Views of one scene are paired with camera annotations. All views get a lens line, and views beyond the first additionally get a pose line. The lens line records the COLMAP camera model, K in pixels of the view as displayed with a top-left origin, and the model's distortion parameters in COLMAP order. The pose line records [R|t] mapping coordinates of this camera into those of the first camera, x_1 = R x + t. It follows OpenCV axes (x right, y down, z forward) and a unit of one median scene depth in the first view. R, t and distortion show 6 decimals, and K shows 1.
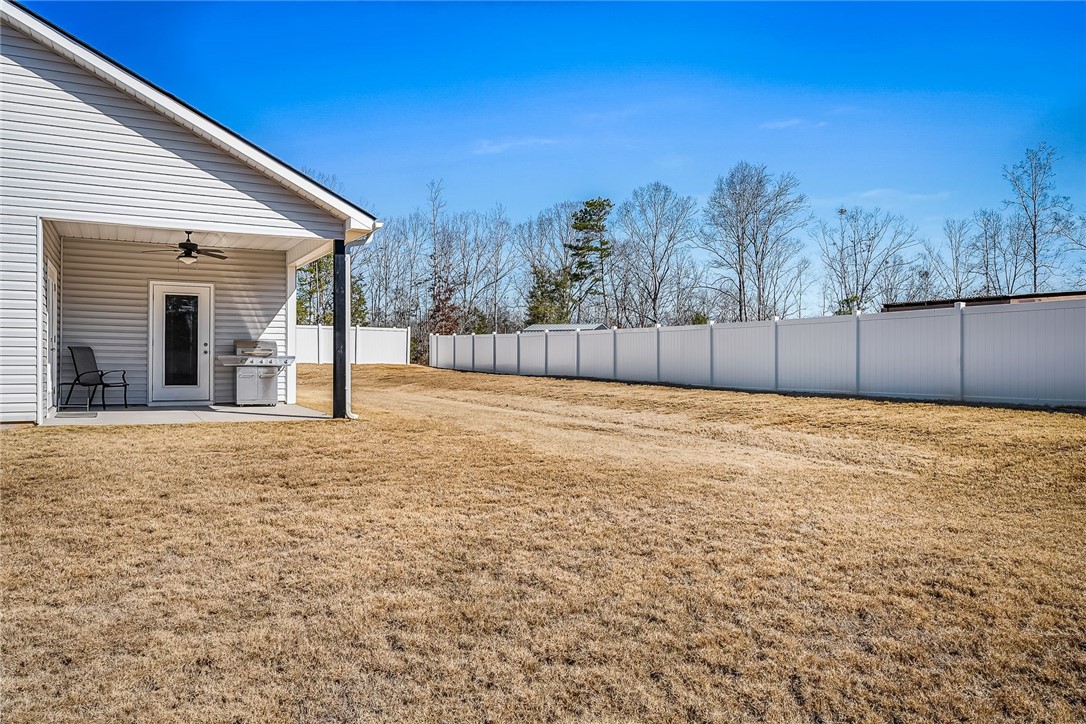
lens RADIAL K [[818.2, 0, 543.5], [0, 818.2, 347.4], [0, 0, 1]] dist [0.007437, 0.002030]
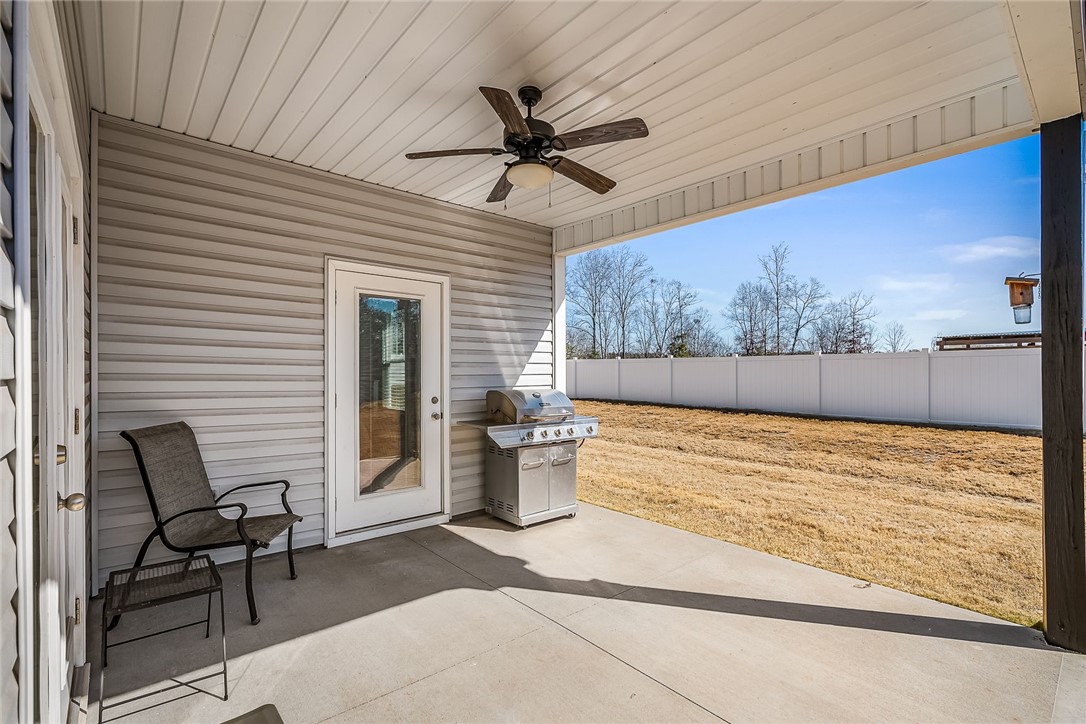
lens RADIAL K [[494.0, 0, 541.5], [0, 494.0, 370.1], [0, 0, 1]] dist [-0.001414, 0.000082]
pose [[0.973673, -0.003797, 0.227917, -0.416671], [0.000932, 0.999919, 0.012674, -0.025123], [-0.227947, -0.012127, 0.973598, 0.696070]]
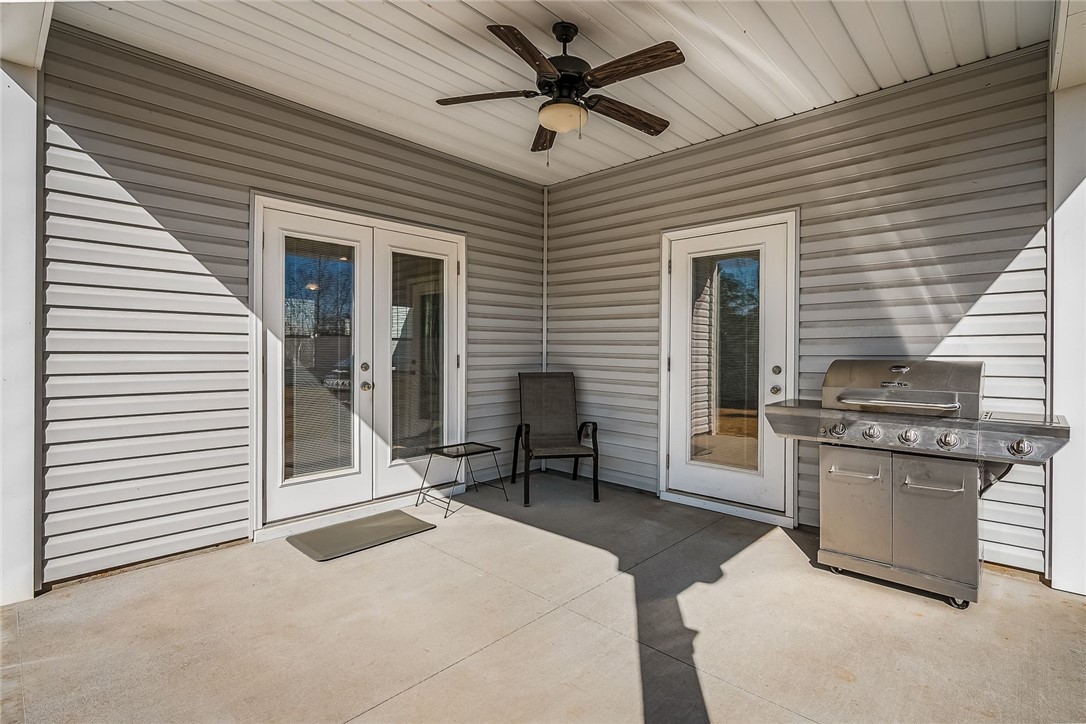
lens RADIAL K [[518.6, 0, 546.3], [0, 518.6, 354.4], [0, 0, 1]] dist [-0.001454, 0.000181]
pose [[0.337136, -0.001604, -0.941455, -0.213732], [0.011097, 0.999936, 0.002270, -0.012762], [0.941391, -0.011213, 0.337132, 0.810051]]
